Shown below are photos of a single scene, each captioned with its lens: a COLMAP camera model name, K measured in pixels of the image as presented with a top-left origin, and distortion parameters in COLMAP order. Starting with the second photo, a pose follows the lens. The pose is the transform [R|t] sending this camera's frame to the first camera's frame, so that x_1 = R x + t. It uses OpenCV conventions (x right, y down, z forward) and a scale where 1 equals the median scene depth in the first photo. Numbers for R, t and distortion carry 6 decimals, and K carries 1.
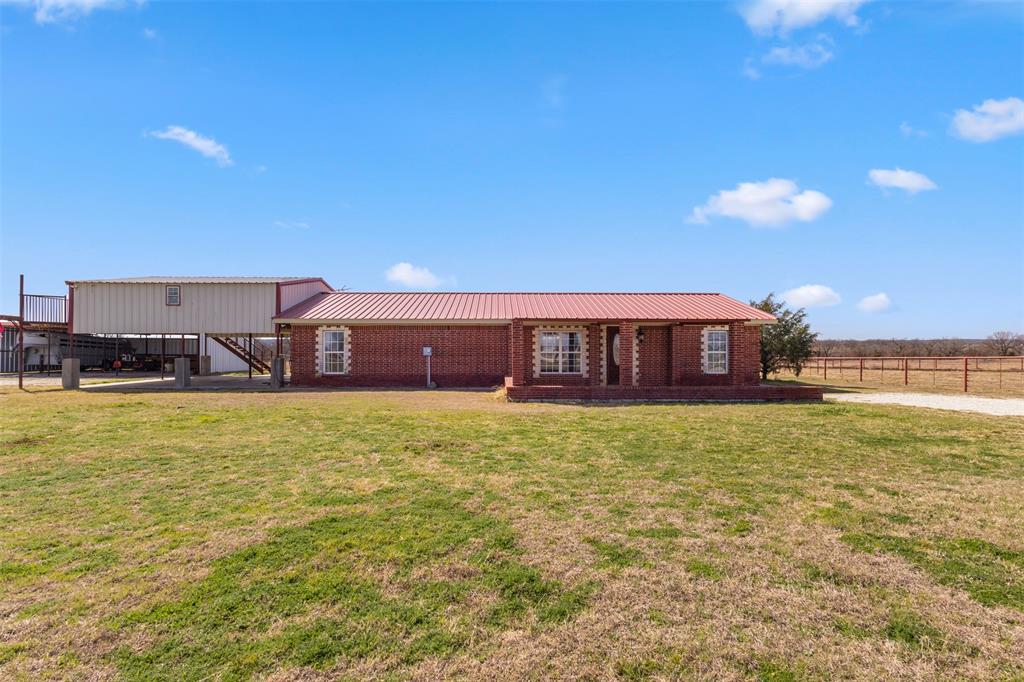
lens RADIAL K [[470.2, 0, 507.7], [0, 470.2, 344.0], [0, 0, 1]] dist [0.001742, 0.000117]
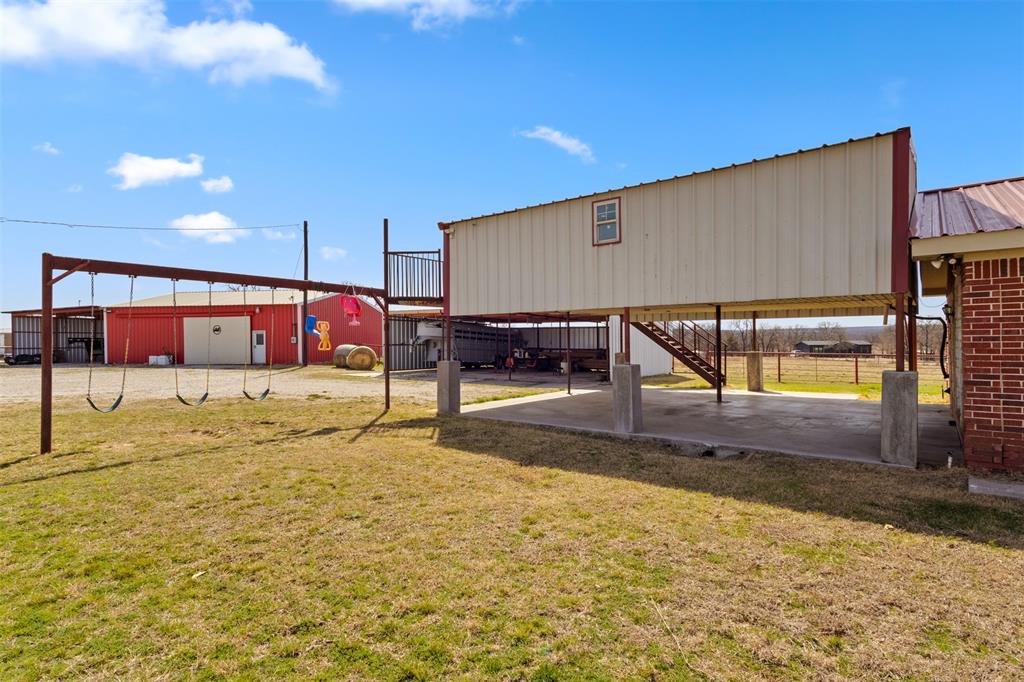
lens RADIAL K [[547.6, 0, 512.4], [0, 547.6, 339.9], [0, 0, 1]] dist [0.003214, -0.000954]
pose [[0.773843, -0.005741, -0.633351, -0.438109], [0.012325, 0.999906, 0.005995, 0.003698], [0.633257, -0.012446, 0.773841, 0.525503]]
